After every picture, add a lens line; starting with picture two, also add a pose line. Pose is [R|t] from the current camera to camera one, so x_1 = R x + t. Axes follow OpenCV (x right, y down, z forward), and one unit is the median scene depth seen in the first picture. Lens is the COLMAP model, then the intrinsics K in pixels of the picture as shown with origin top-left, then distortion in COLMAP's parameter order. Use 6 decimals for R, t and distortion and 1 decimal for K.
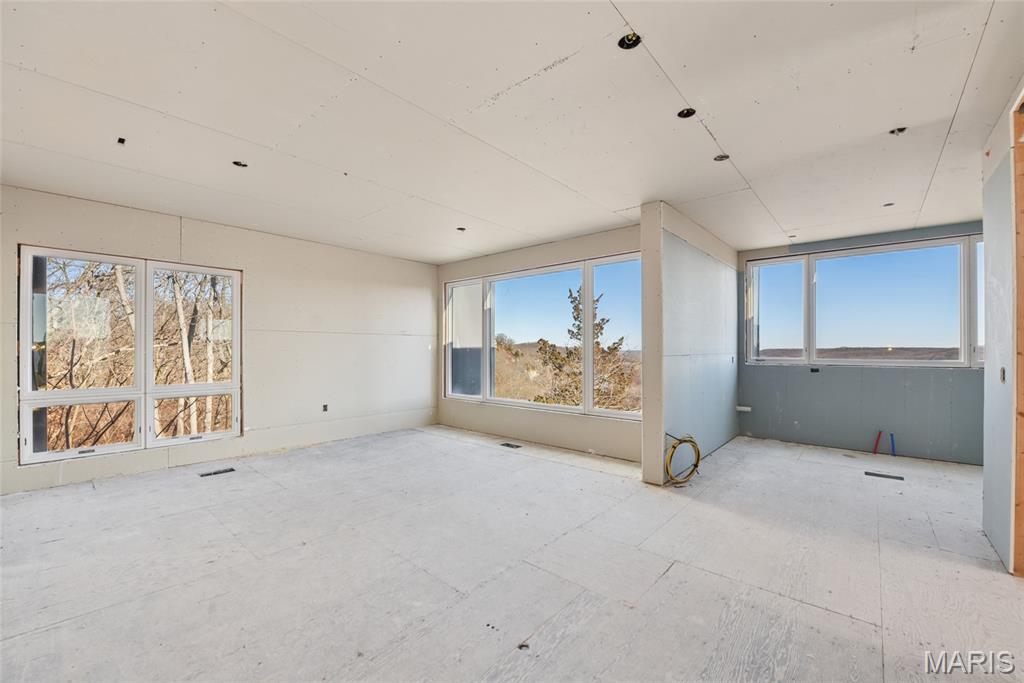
lens RADIAL K [[412.2, 0, 511.3], [0, 412.2, 350.5], [0, 0, 1]] dist [-0.019121, -0.000267]
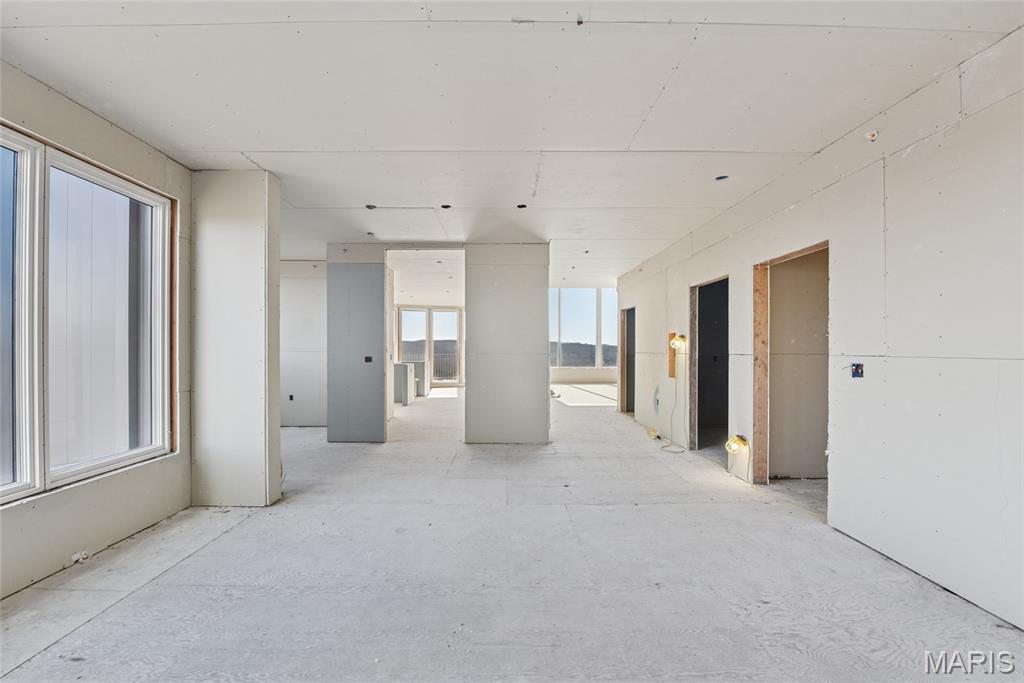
lens RADIAL K [[412.2, 0, 511.3], [0, 412.2, 350.5], [0, 0, 1]] dist [-0.019121, -0.000267]
pose [[-0.666729, 0.001672, 0.745299, -0.706475], [0.002474, 0.999997, -0.000030, 0.009582], [-0.745296, 0.001824, -0.666731, 1.352856]]
